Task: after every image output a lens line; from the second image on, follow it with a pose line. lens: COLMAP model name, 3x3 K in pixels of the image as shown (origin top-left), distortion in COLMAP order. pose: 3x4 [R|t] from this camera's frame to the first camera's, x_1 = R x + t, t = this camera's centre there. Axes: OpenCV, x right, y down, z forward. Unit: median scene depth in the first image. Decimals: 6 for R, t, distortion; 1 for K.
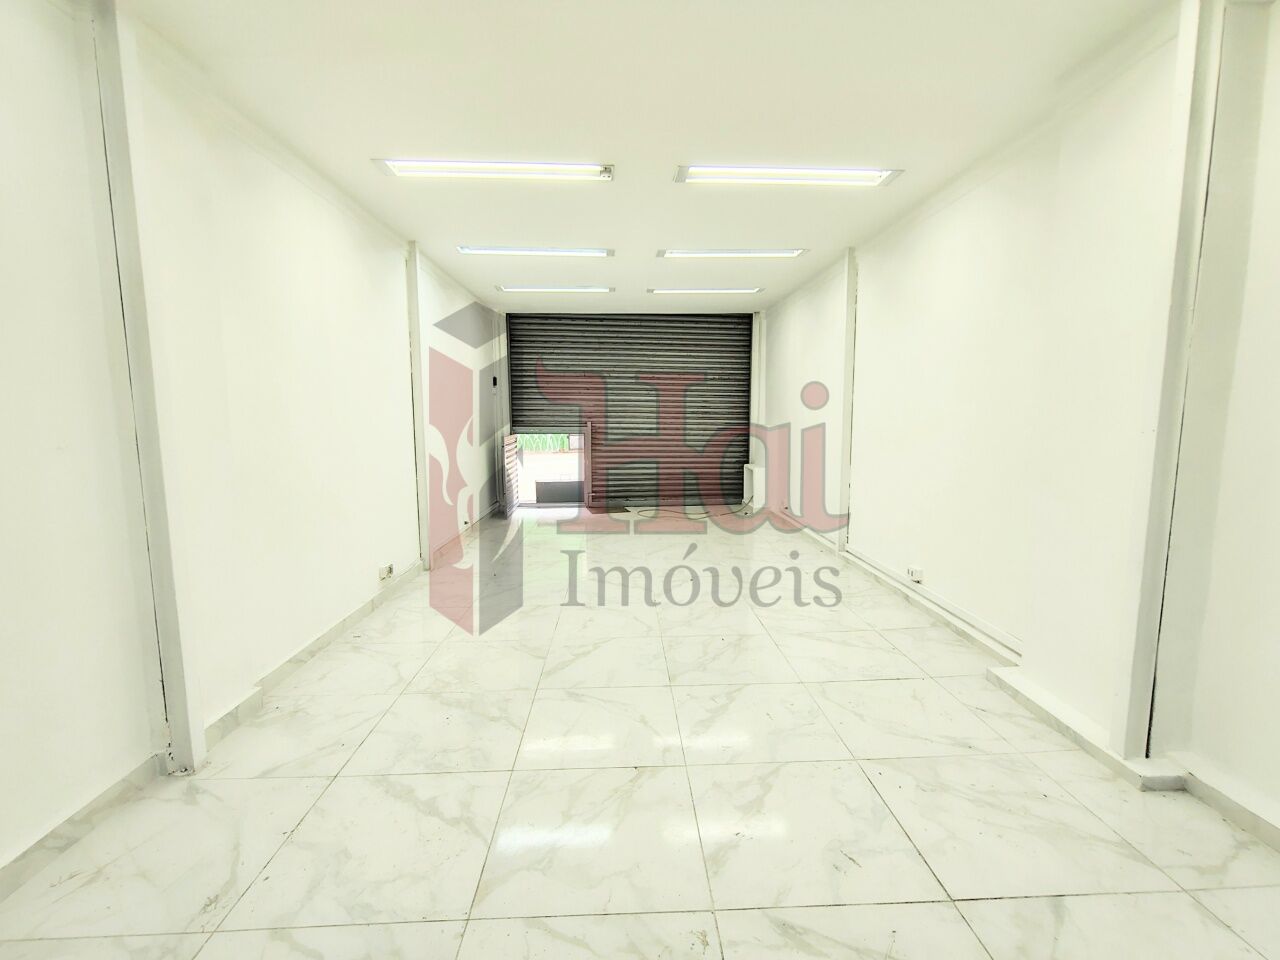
lens RADIAL K [[577.8, 0, 640.0], [0, 577.8, 480.0], [0, 0, 1]] dist [-0.000741, 0.000008]
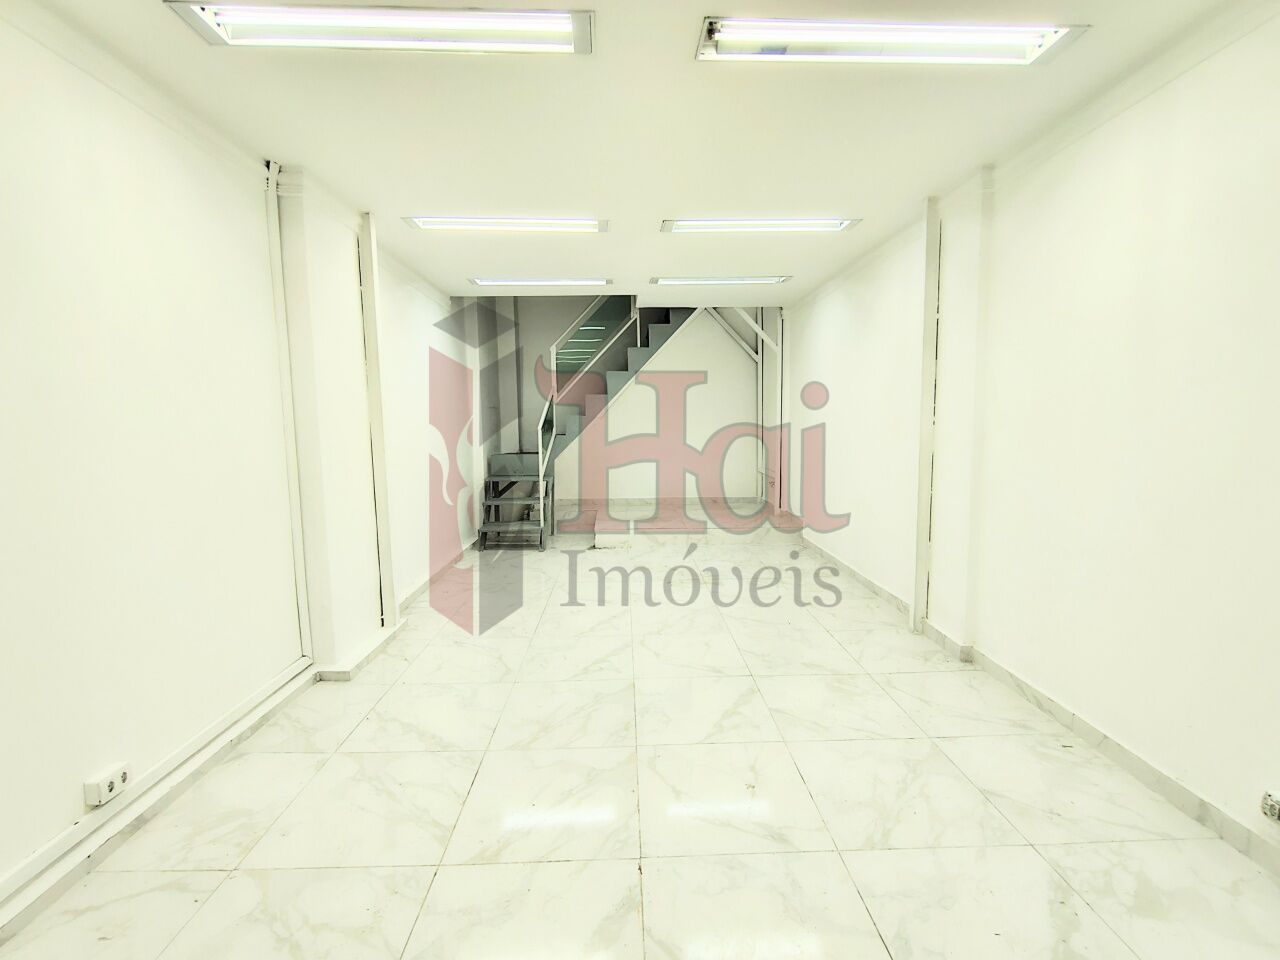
lens RADIAL K [[577.8, 0, 640.0], [0, 577.8, 480.0], [0, 0, 1]] dist [-0.000741, 0.000008]
pose [[-0.999766, 0.021074, 0.004832, 0.023436], [0.021620, 0.976181, 0.215877, -0.223991], [-0.000168, 0.215931, -0.976409, 1.723918]]
